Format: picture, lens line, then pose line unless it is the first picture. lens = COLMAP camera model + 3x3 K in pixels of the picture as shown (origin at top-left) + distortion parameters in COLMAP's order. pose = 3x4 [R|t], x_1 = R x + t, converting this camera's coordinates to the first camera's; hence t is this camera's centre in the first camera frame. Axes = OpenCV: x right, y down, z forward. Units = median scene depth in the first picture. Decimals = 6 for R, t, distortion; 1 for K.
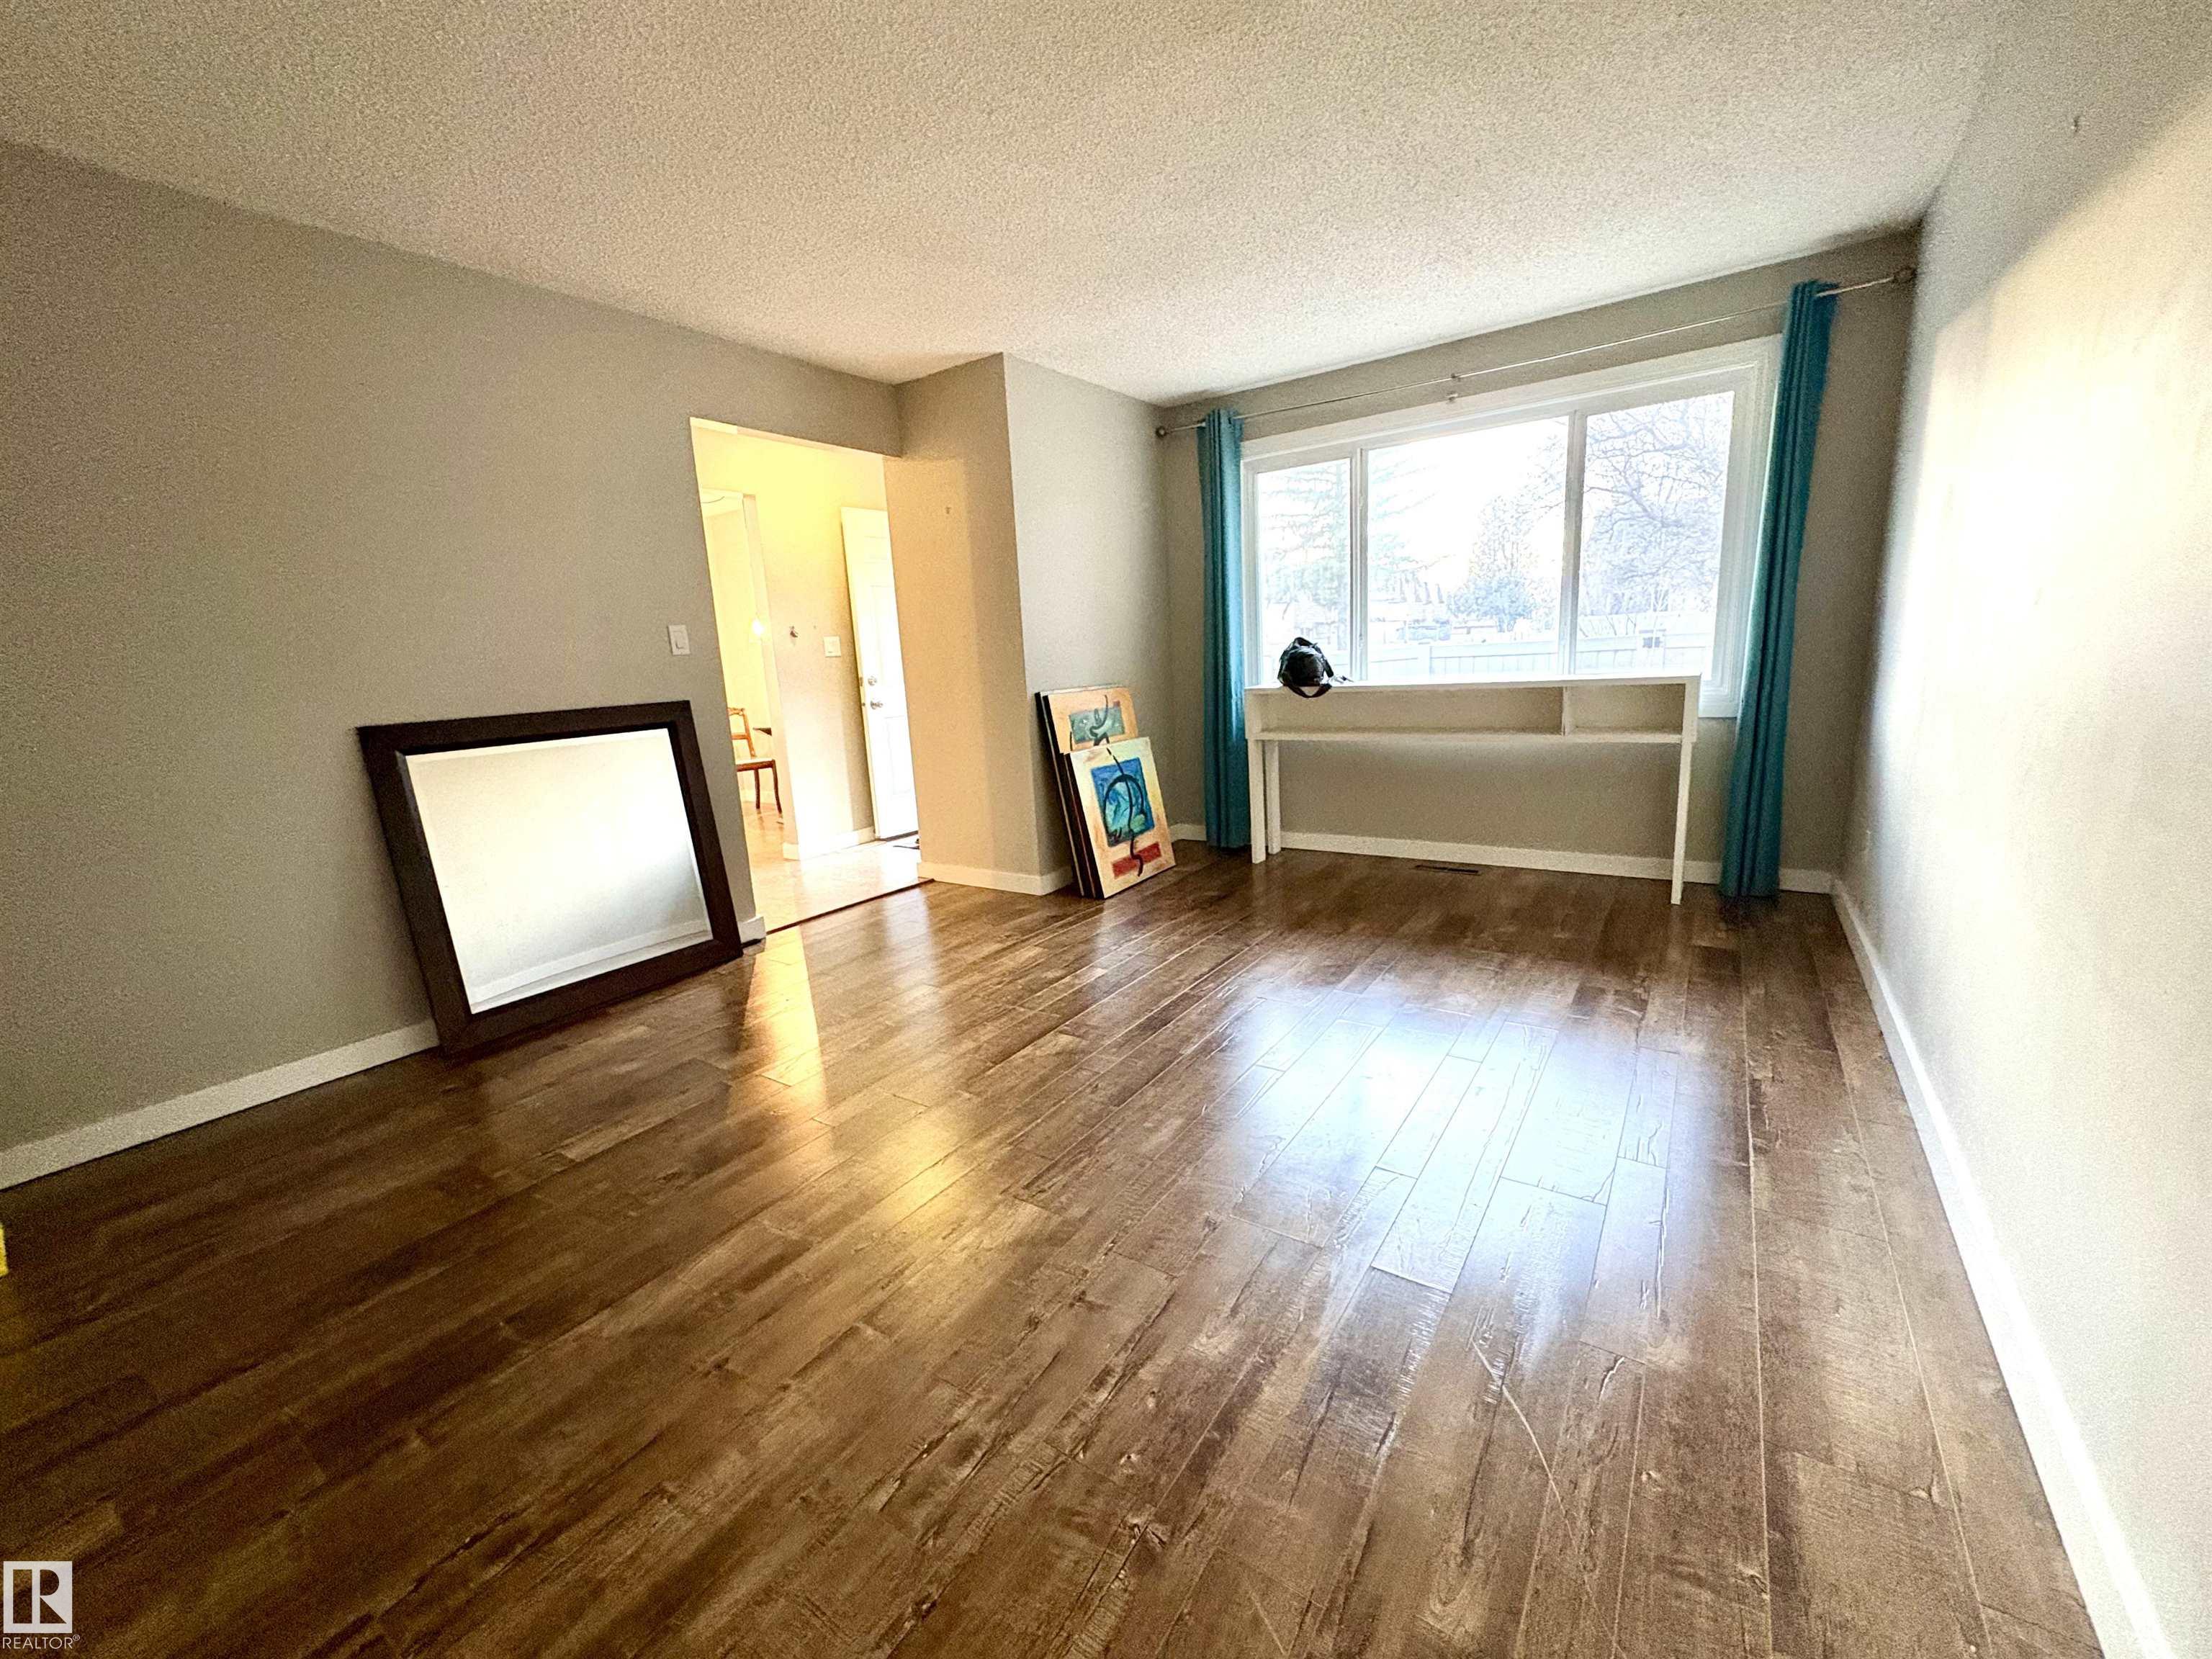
lens RADIAL K [[881.2, 0, 1107.4], [0, 881.2, 825.7], [0, 0, 1]] dist [0.000100, 0.000119]
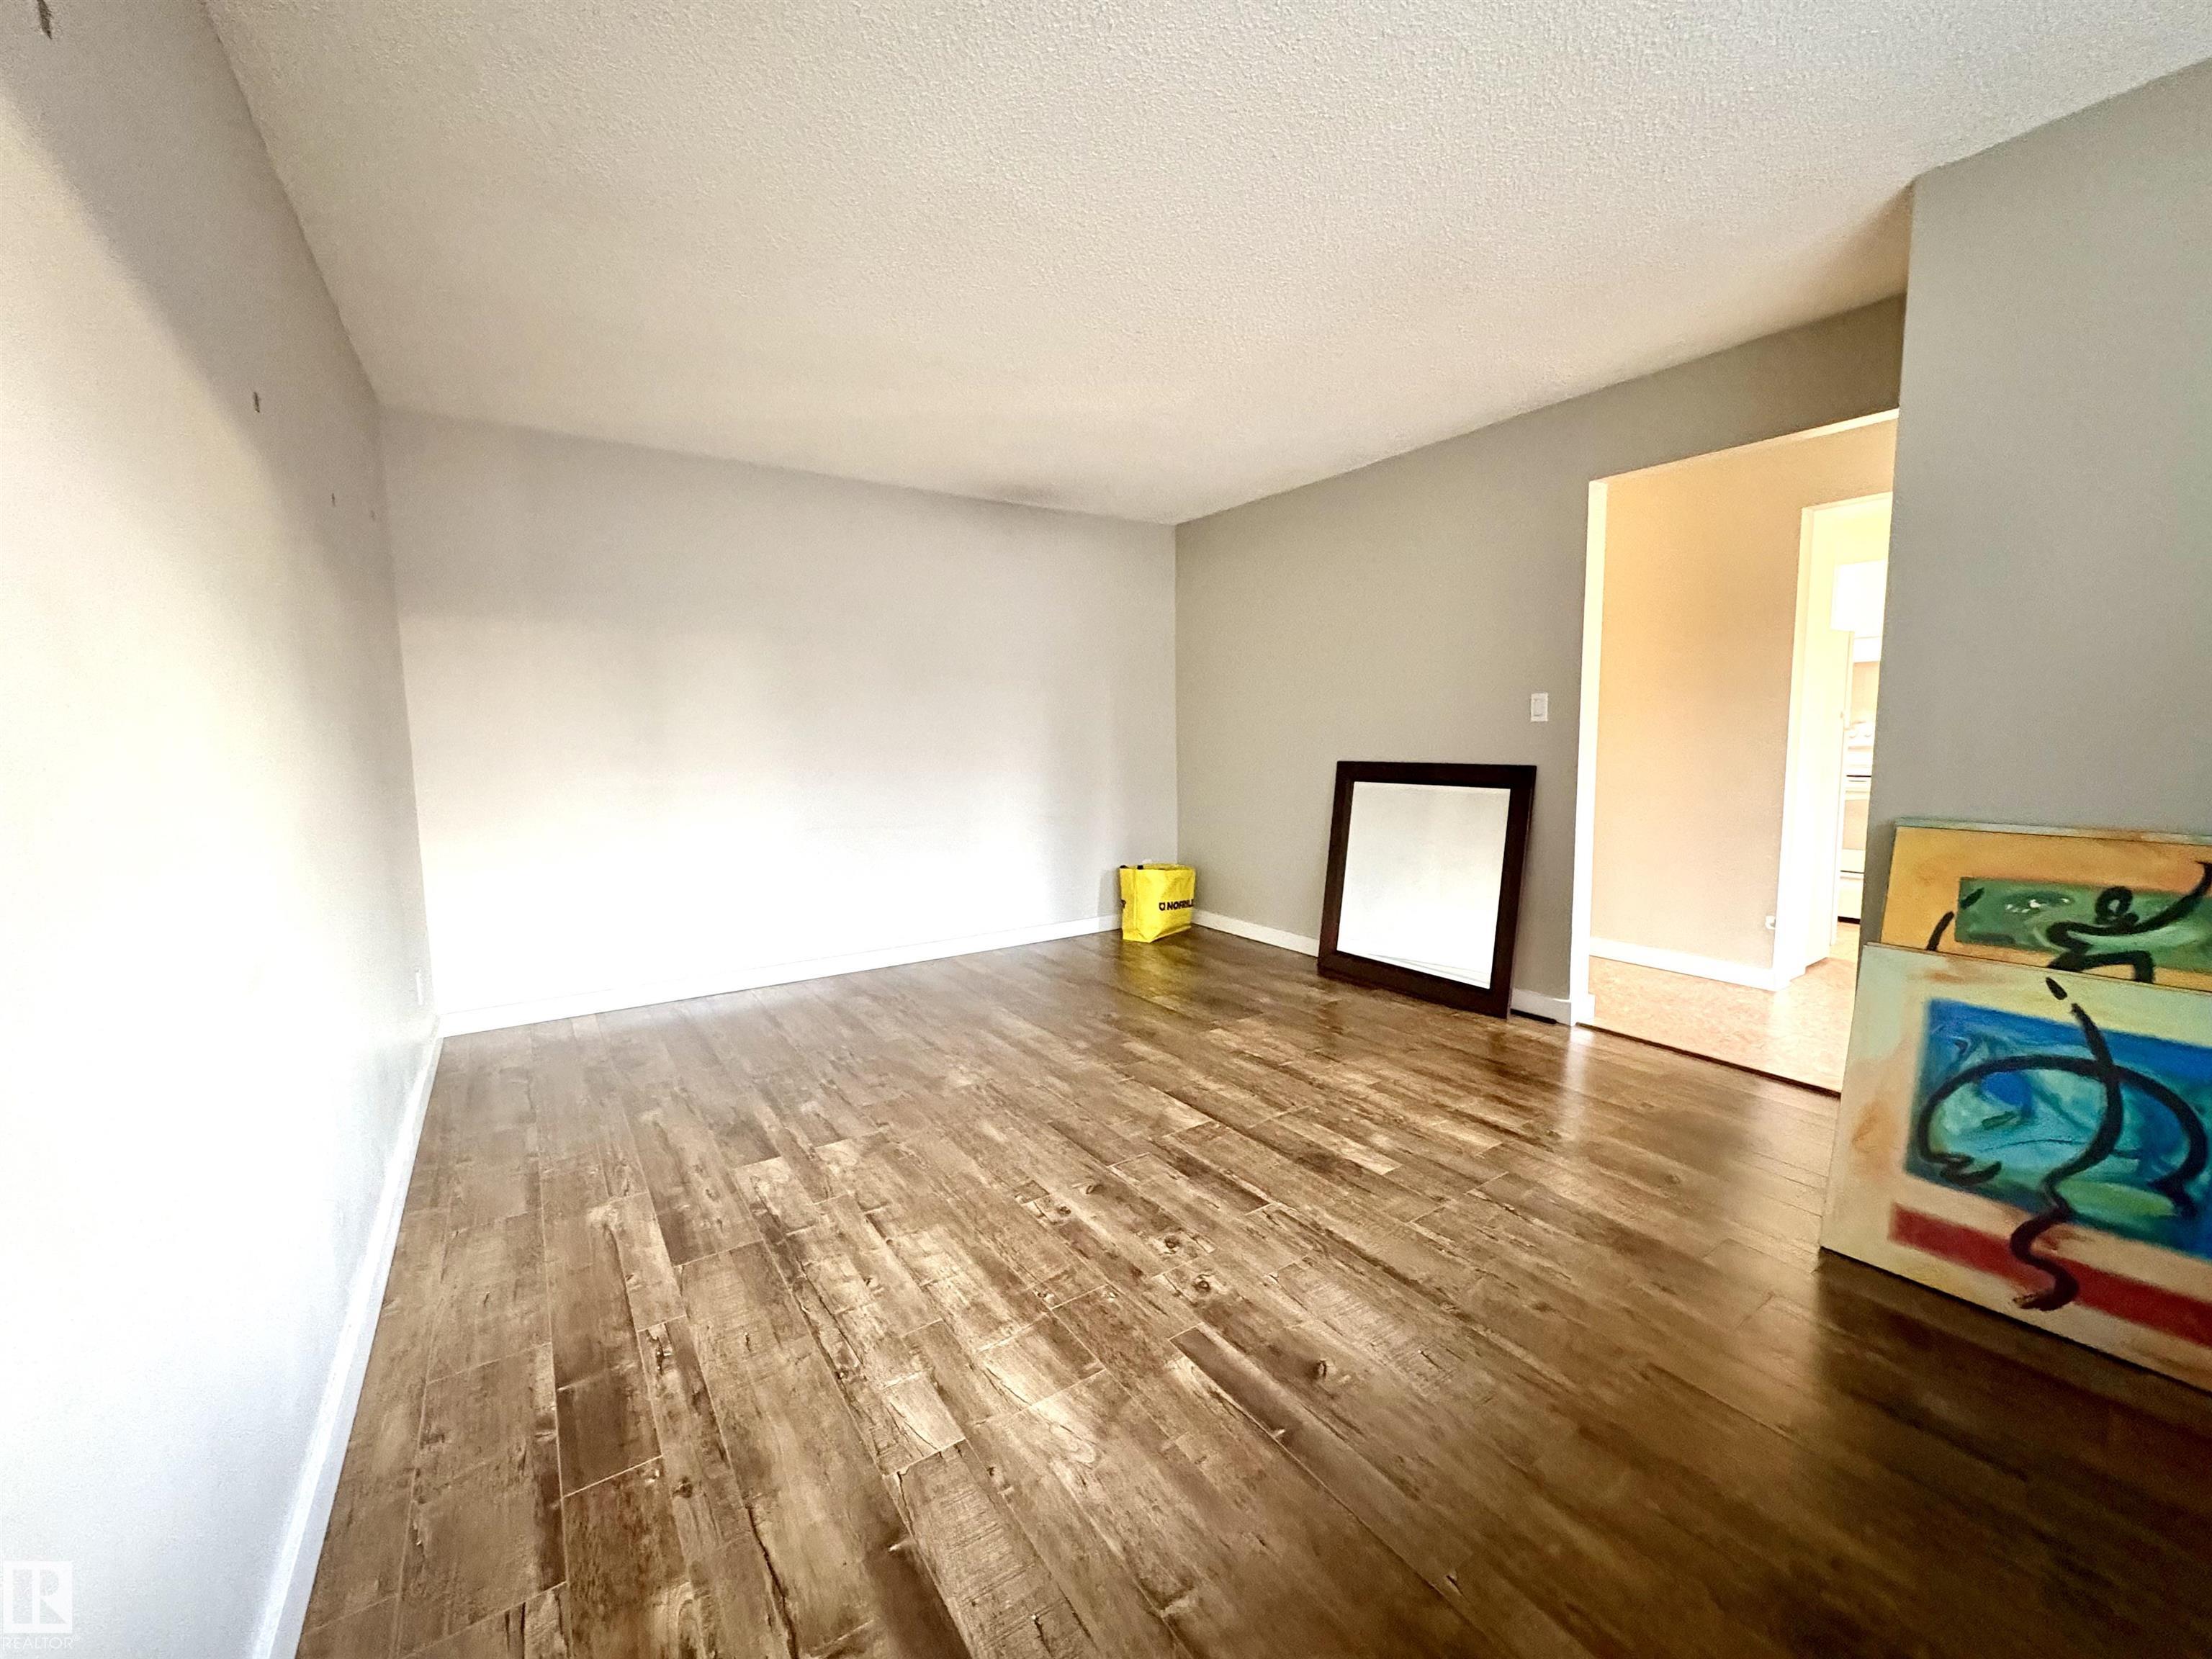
lens RADIAL K [[881.2, 0, 1103.7], [0, 881.2, 828.6], [0, 0, 1]] dist [0.000100, 0.000119]
pose [[-0.368180, 0.159675, -0.915941, 0.687118], [-0.147405, 0.962658, 0.227072, -0.238657], [0.917995, 0.218617, -0.330894, 0.922650]]
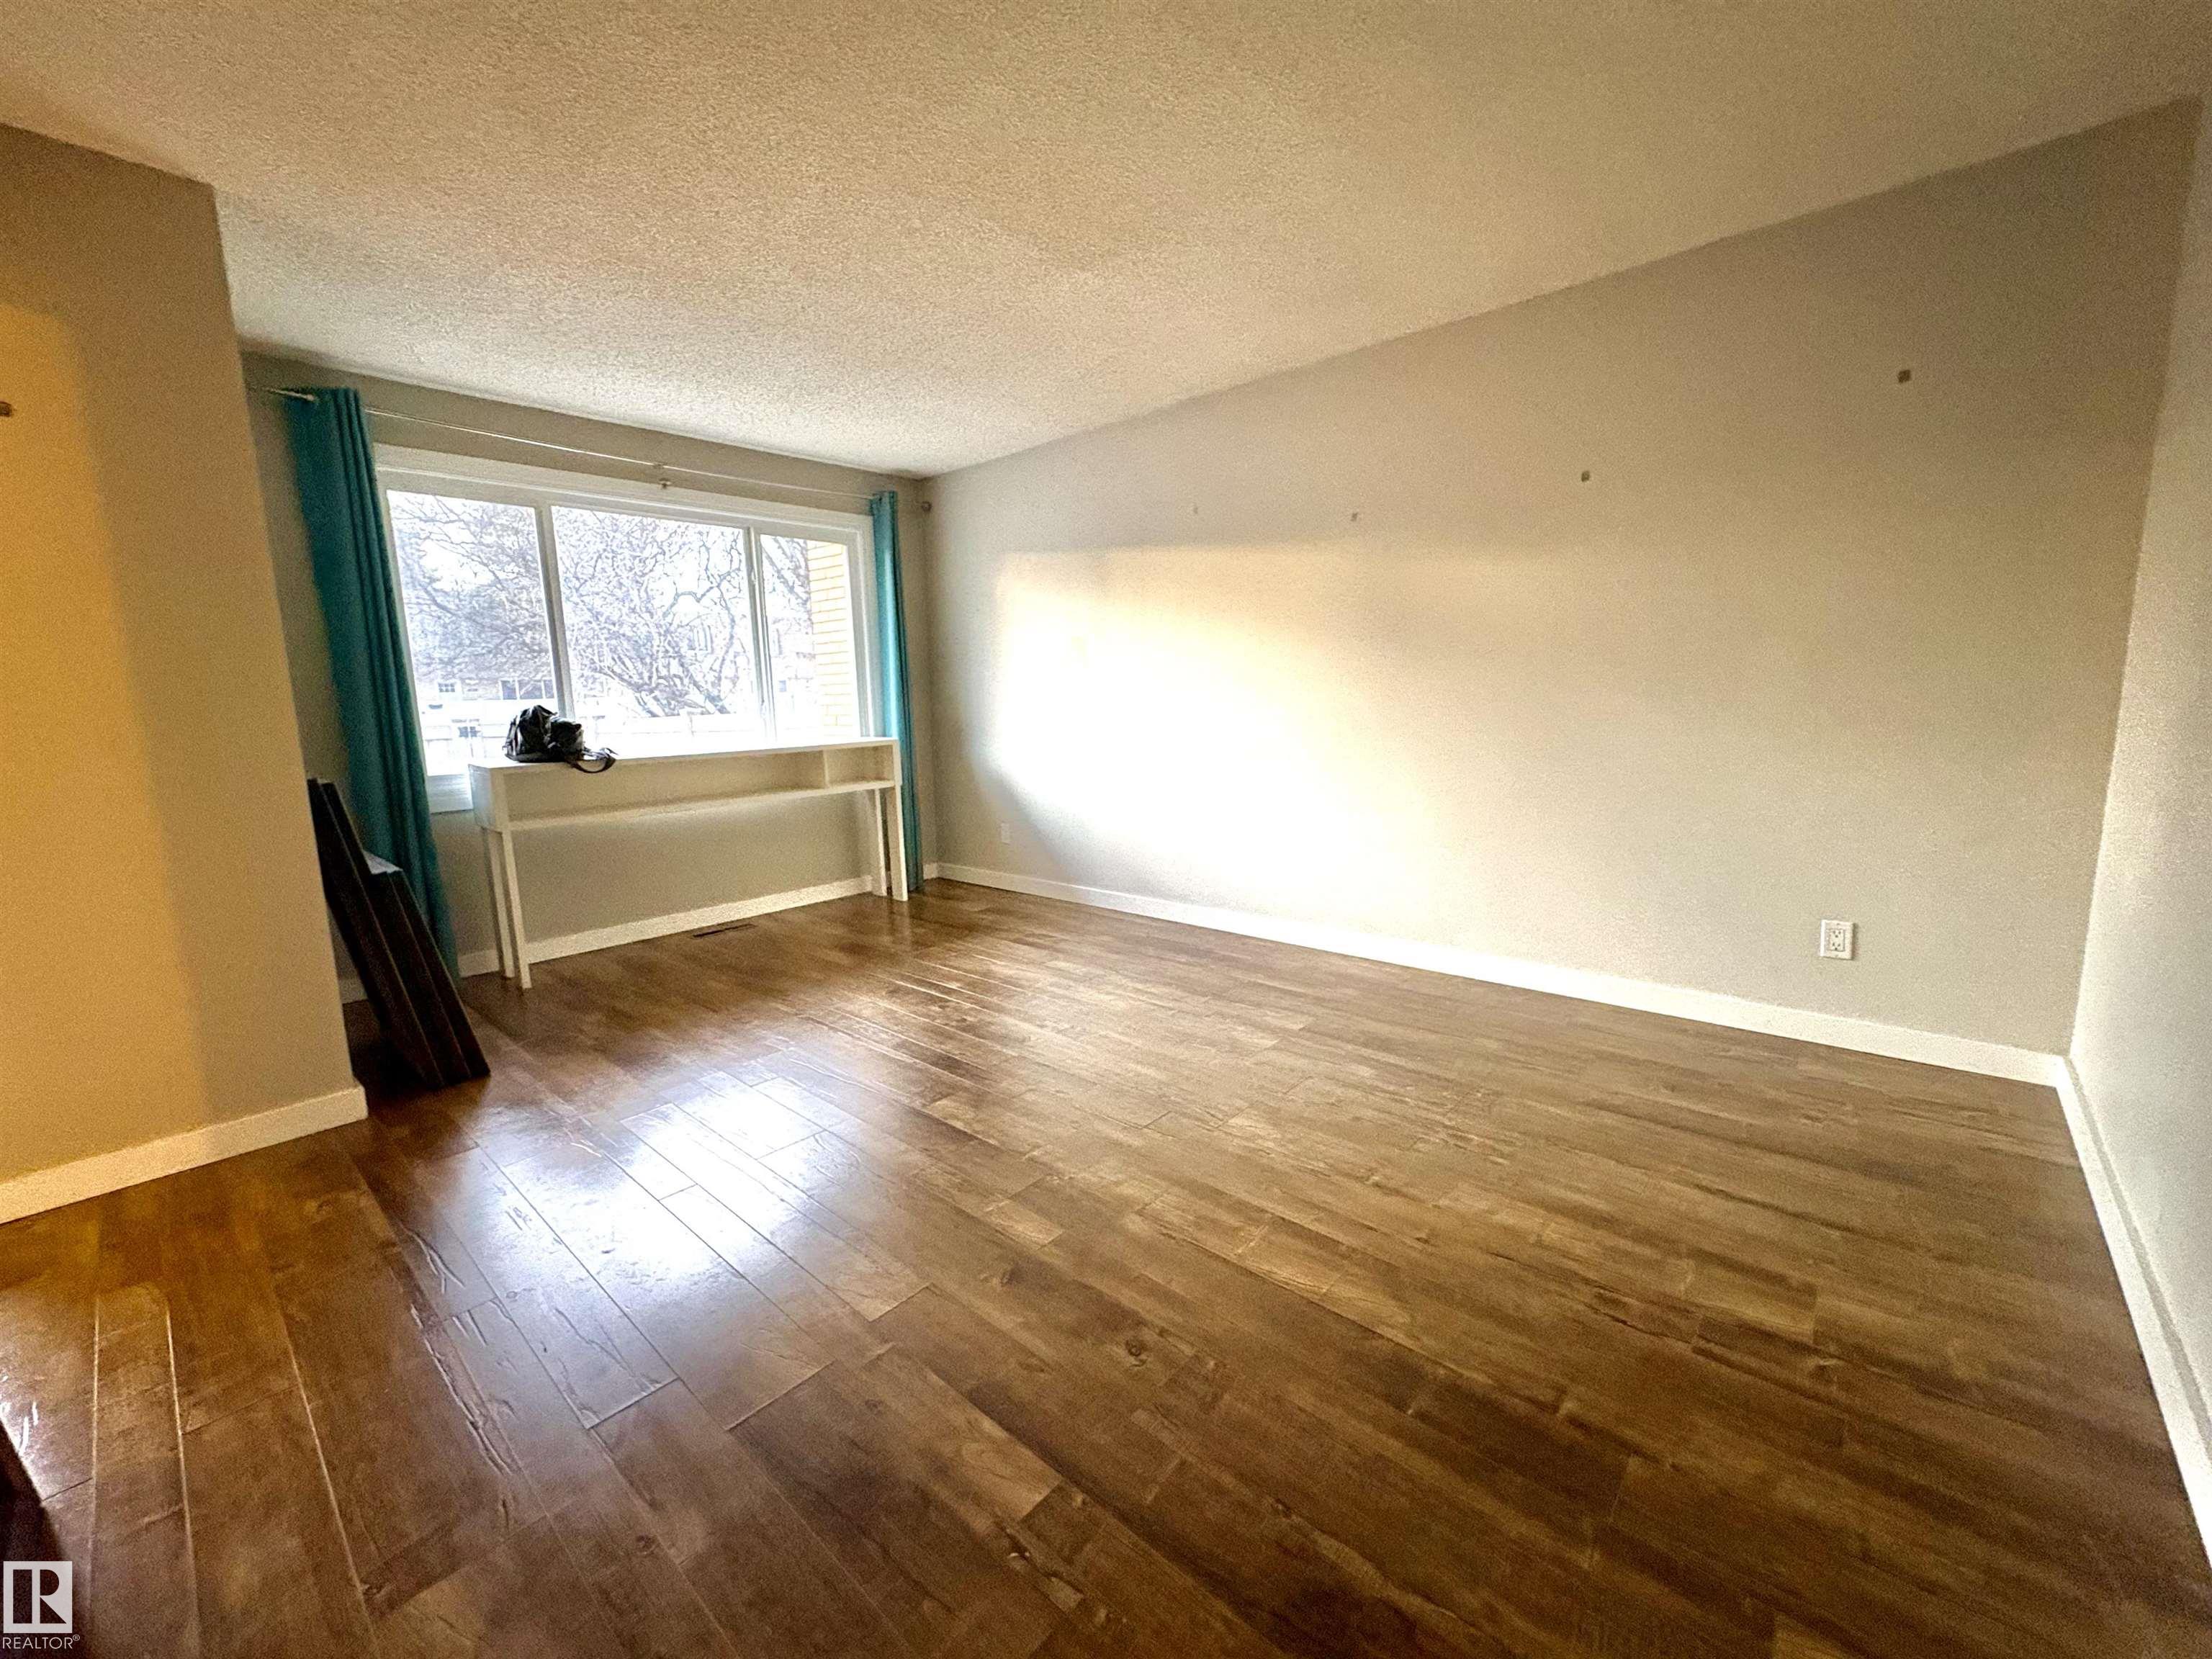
lens RADIAL K [[881.2, 0, 1104.7], [0, 881.2, 826.5], [0, 0, 1]] dist [0.000100, 0.000119]
pose [[0.125684, -0.098154, 0.987203, -0.733385], [0.211828, 0.974800, 0.069952, -0.060649], [-0.969192, 0.200325, 0.143308, 0.503835]]
